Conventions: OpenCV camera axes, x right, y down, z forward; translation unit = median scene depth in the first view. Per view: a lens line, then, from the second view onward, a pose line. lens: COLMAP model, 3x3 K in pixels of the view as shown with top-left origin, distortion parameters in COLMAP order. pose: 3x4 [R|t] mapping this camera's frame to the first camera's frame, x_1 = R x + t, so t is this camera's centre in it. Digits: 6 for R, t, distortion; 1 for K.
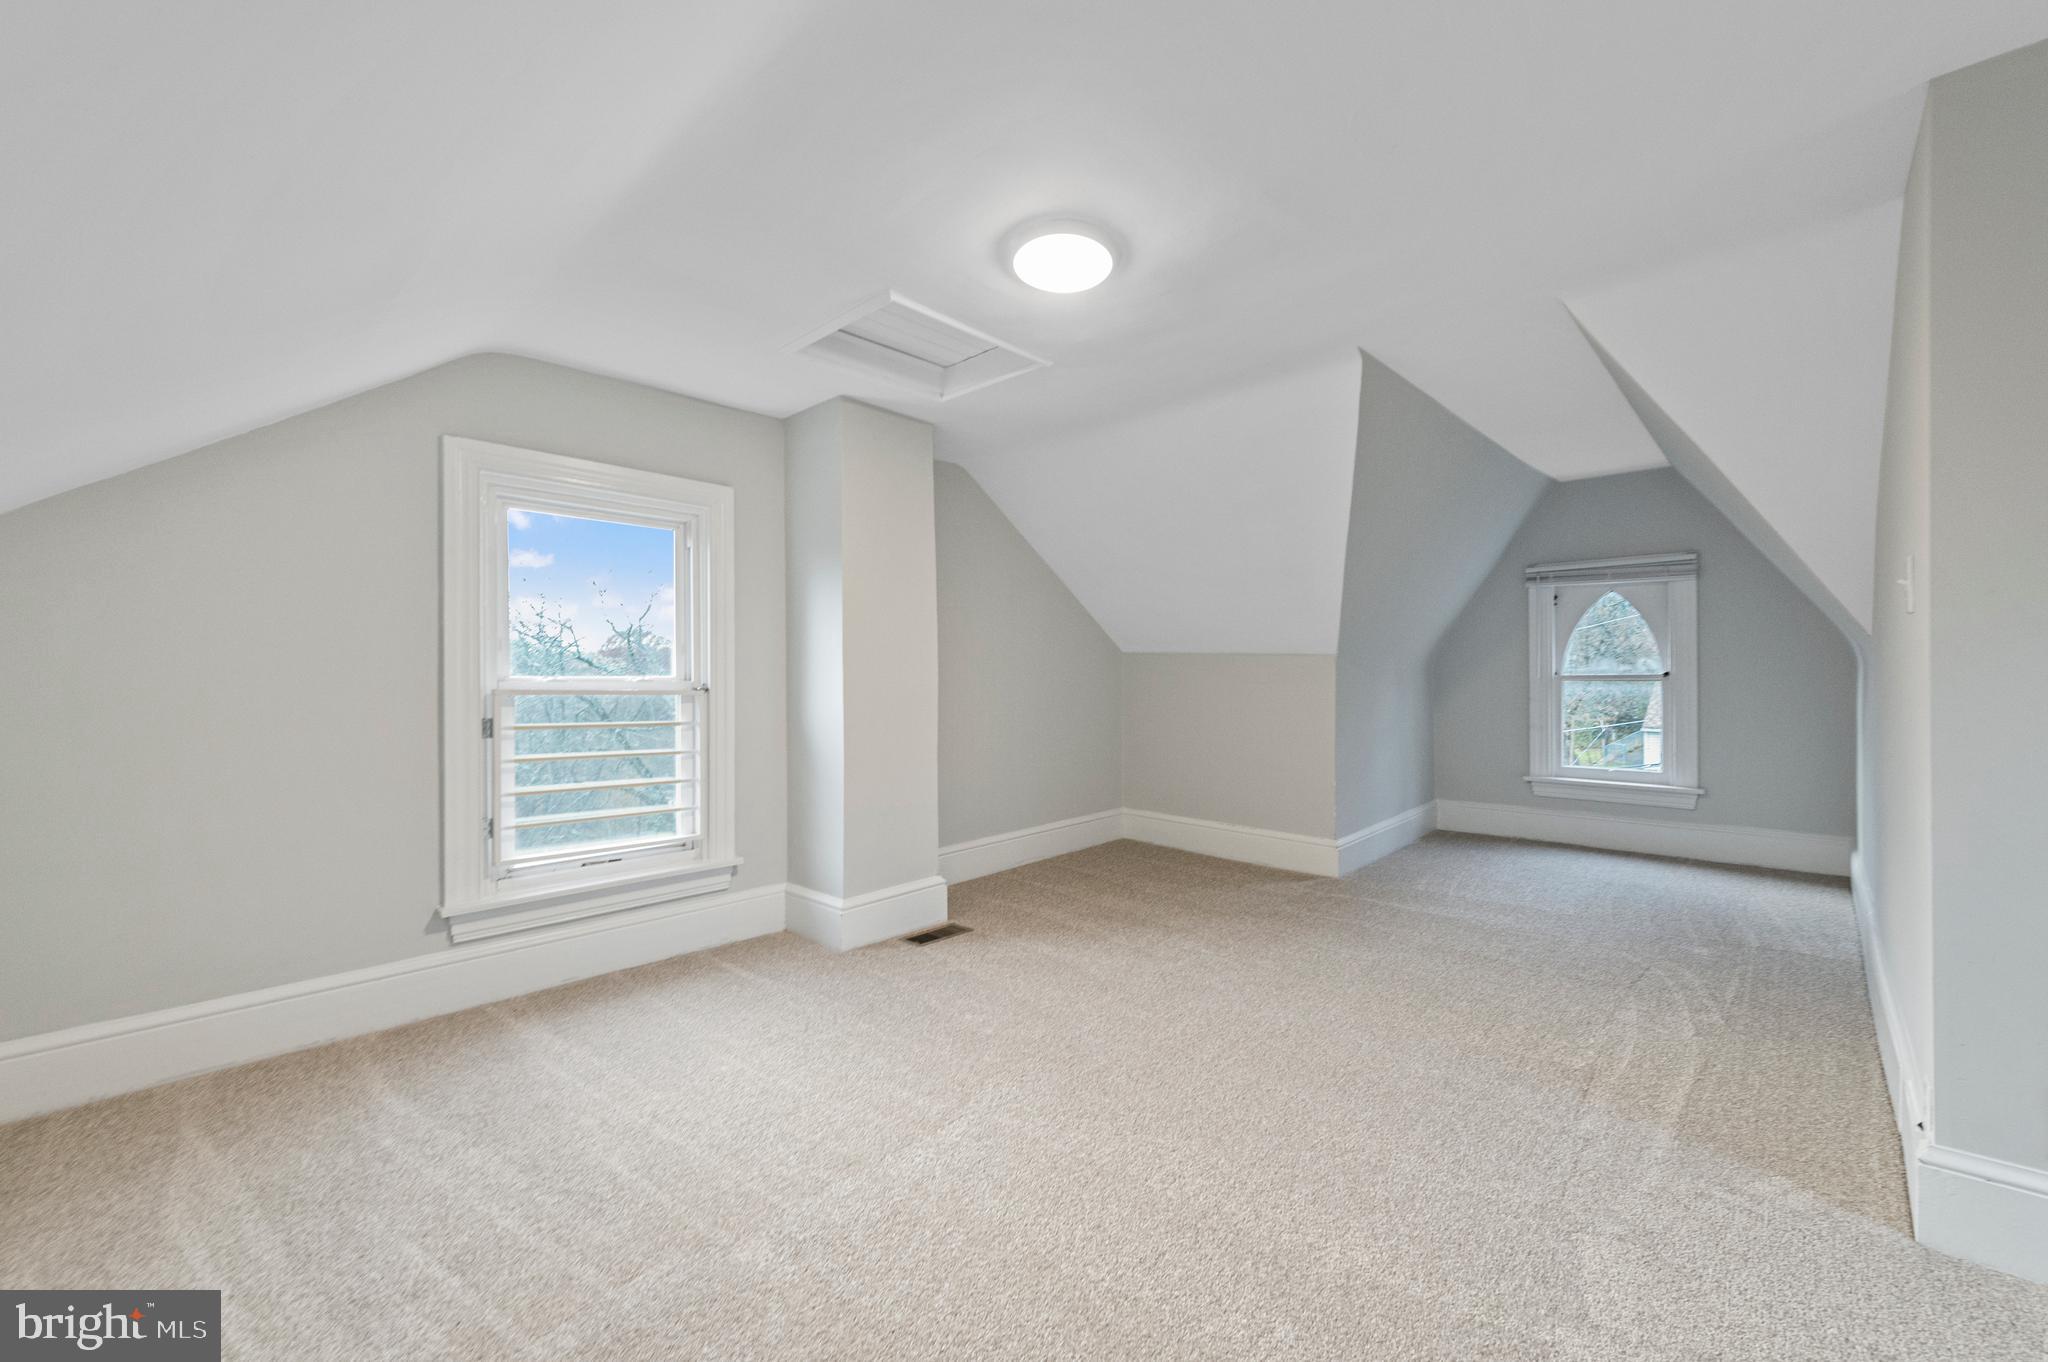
lens RADIAL K [[817.3, 0, 1065.2], [0, 817.3, 679.7], [0, 0, 1]] dist [0.008547, -0.001822]
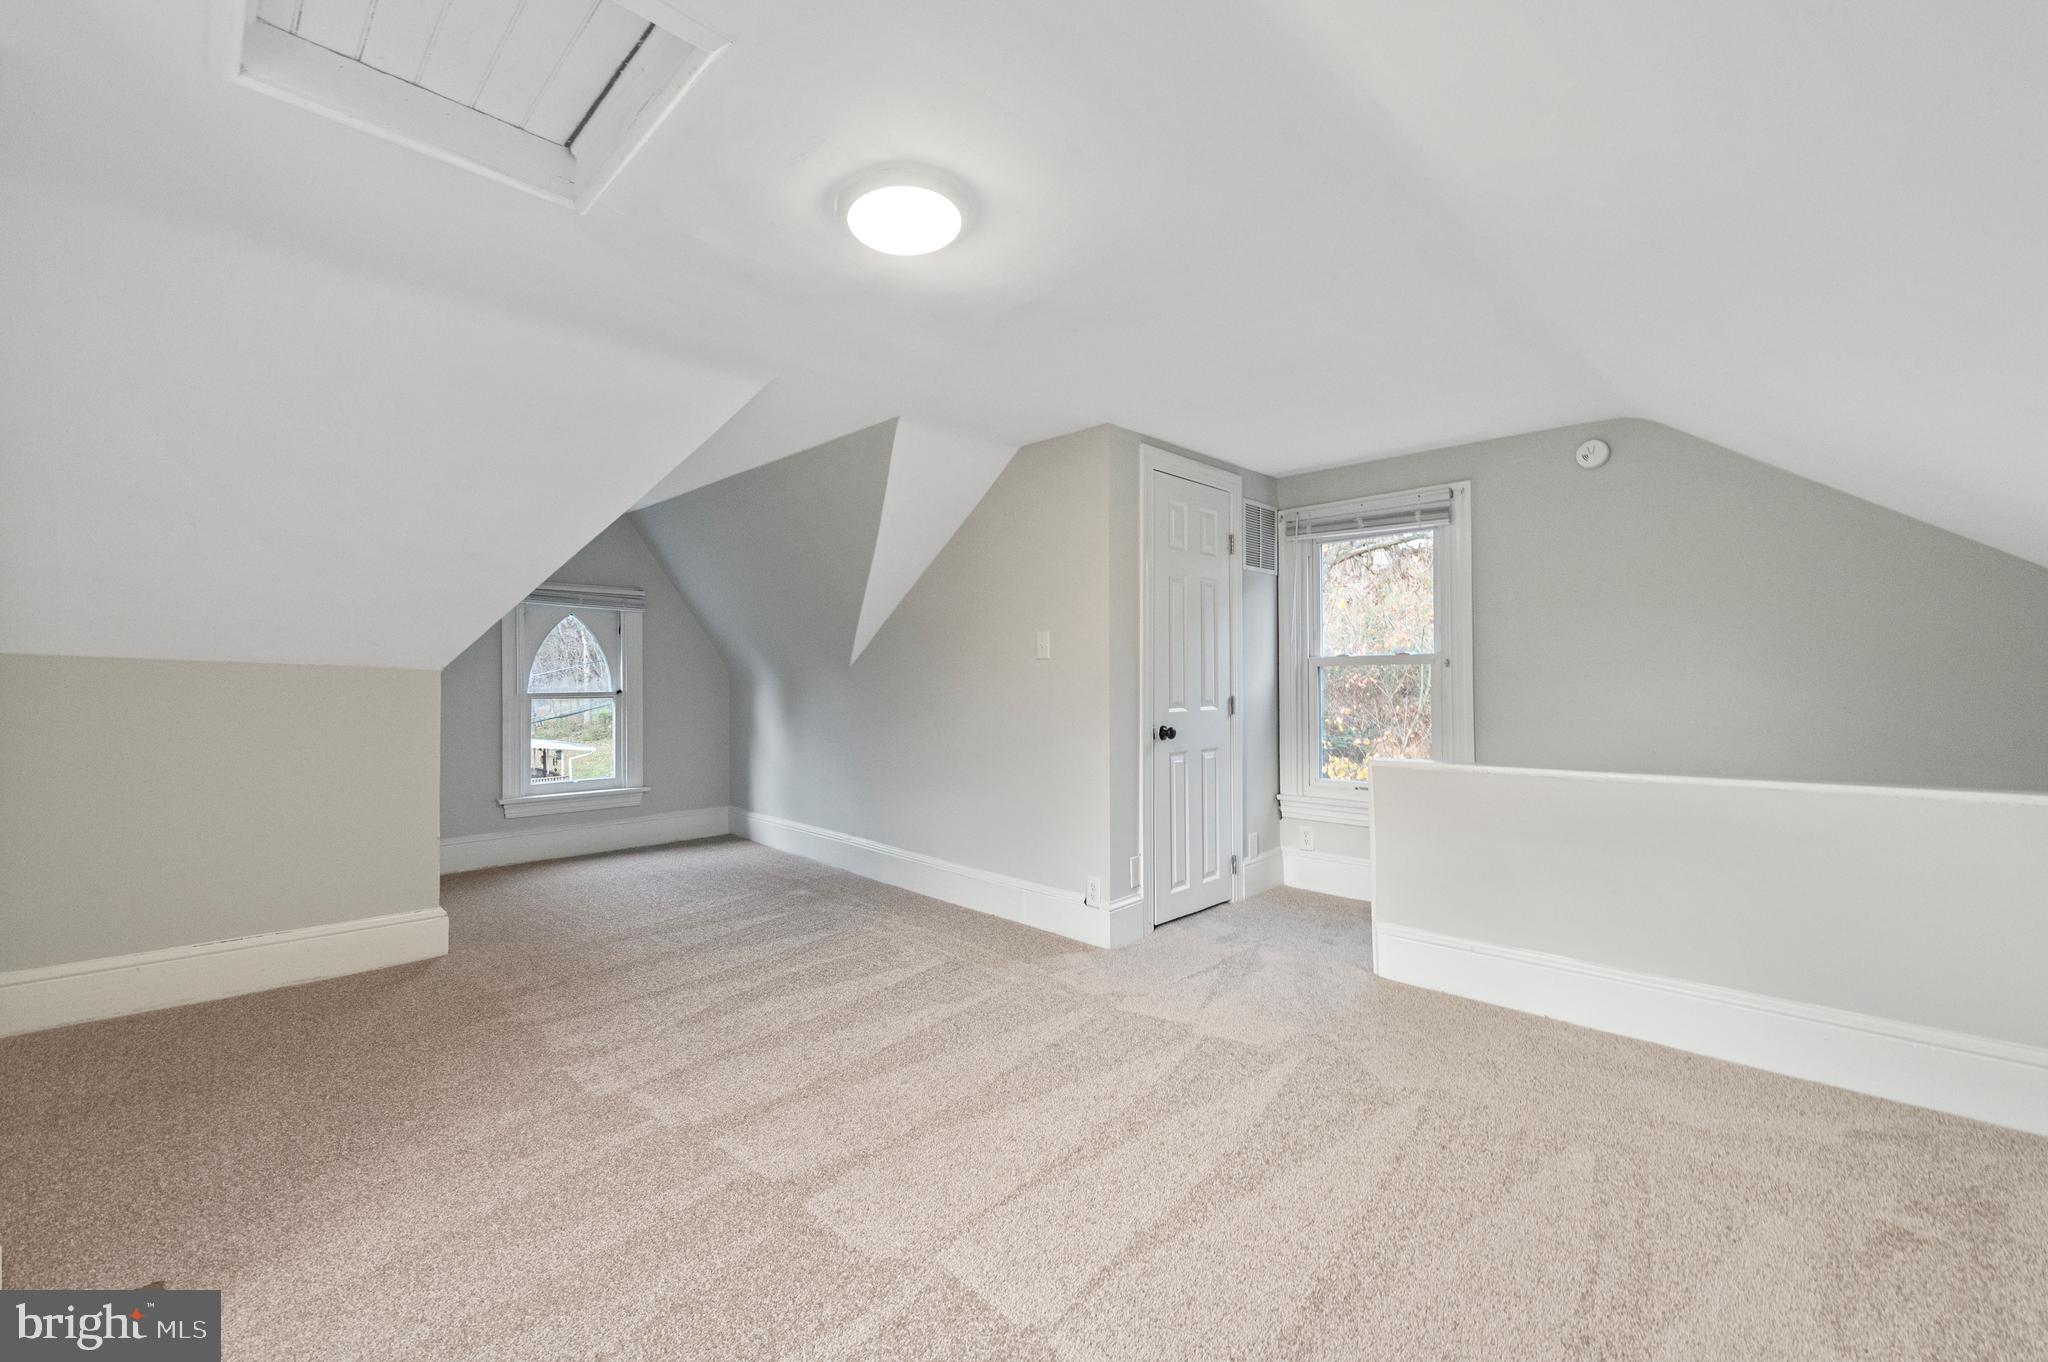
lens RADIAL K [[817.3, 0, 1023.8], [0, 817.3, 685.5], [0, 0, 1]] dist [0.008547, -0.001822]
pose [[0.046815, 0.003216, 0.998898, -0.386136], [0.011962, 0.999921, -0.003780, -0.004219], [-0.998832, 0.012126, 0.046773, 0.374253]]
